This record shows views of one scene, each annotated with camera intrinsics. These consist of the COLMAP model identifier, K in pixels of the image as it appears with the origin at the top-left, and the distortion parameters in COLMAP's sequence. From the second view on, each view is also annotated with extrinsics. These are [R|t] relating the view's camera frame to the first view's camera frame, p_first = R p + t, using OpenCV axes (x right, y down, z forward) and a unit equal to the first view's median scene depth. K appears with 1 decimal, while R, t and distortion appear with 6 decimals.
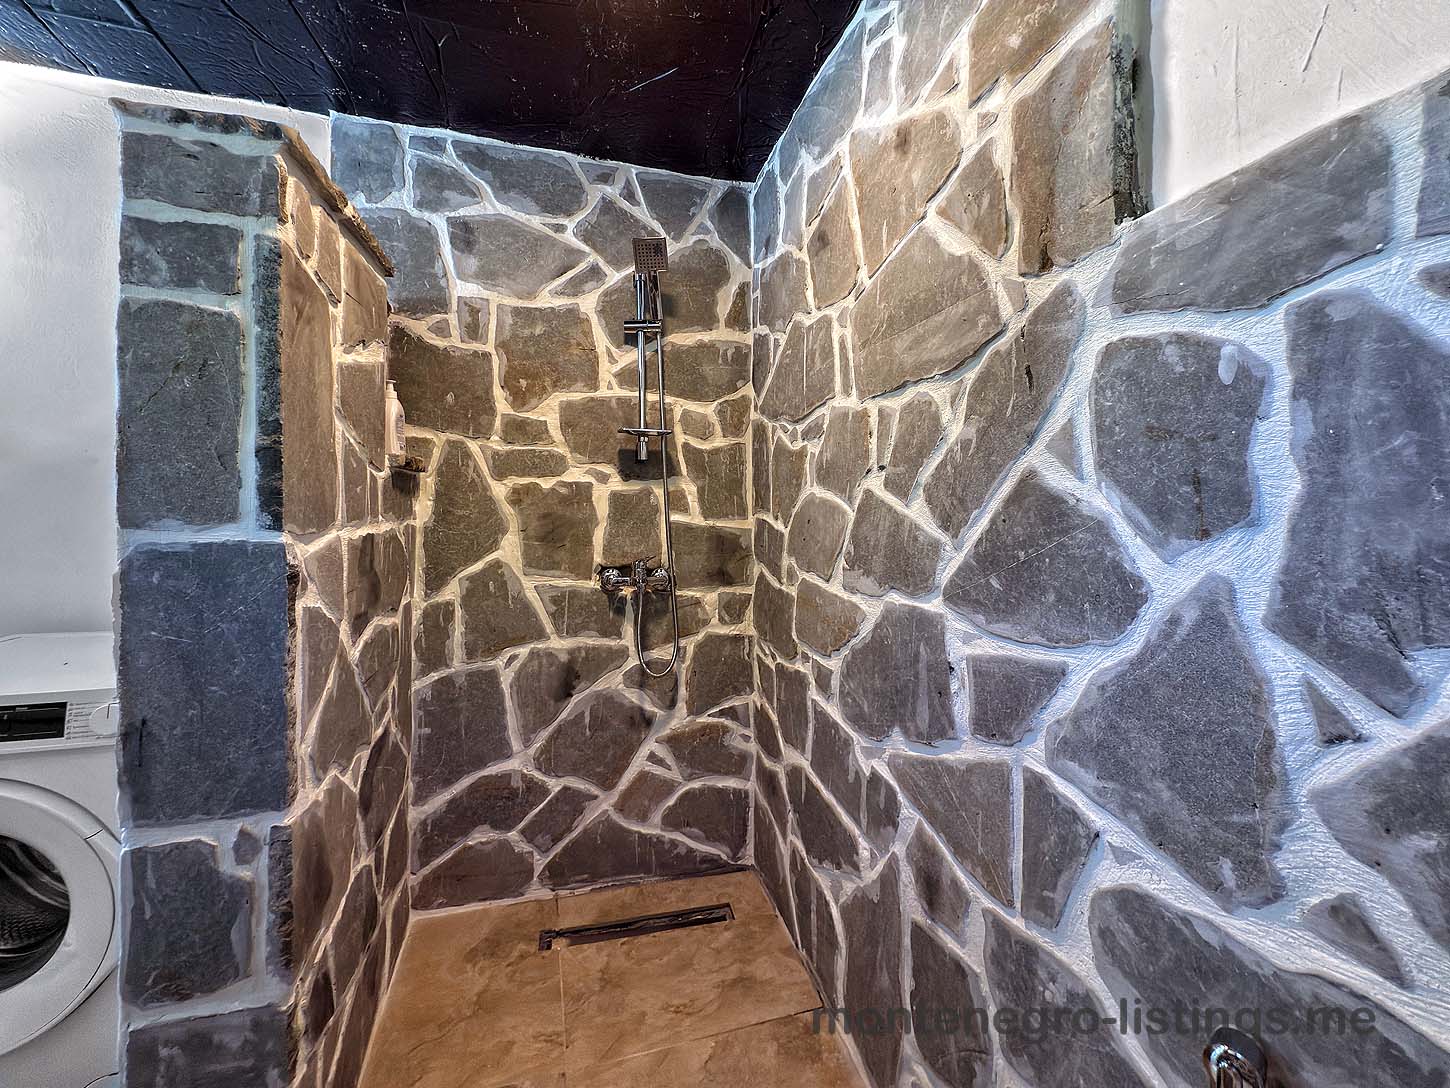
lens RADIAL K [[611.2, 0, 754.2], [0, 611.2, 542.0], [0, 0, 1]] dist [-0.001409, 0.000170]
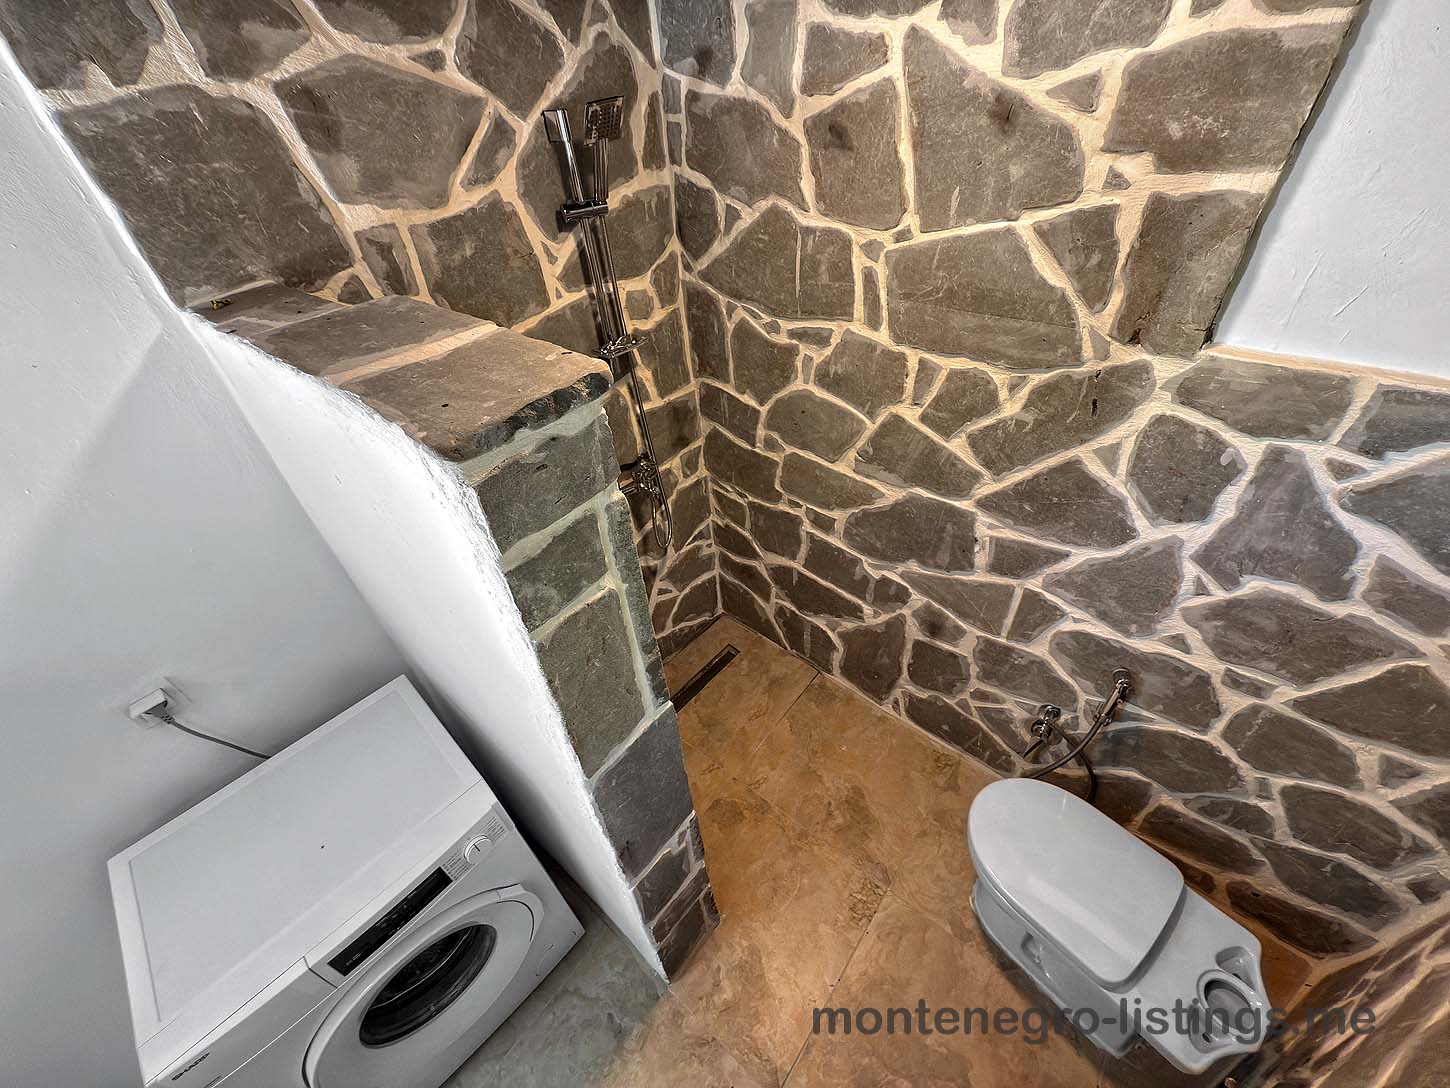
lens RADIAL K [[585.6, 0, 718.5], [0, 585.6, 560.6], [0, 0, 1]] dist [-0.003518, 0.000003]
pose [[0.825046, -0.412637, 0.386044, -0.730569], [0.075942, 0.757957, 0.647868, -0.681633], [-0.559939, -0.505205, 0.656686, 0.238244]]
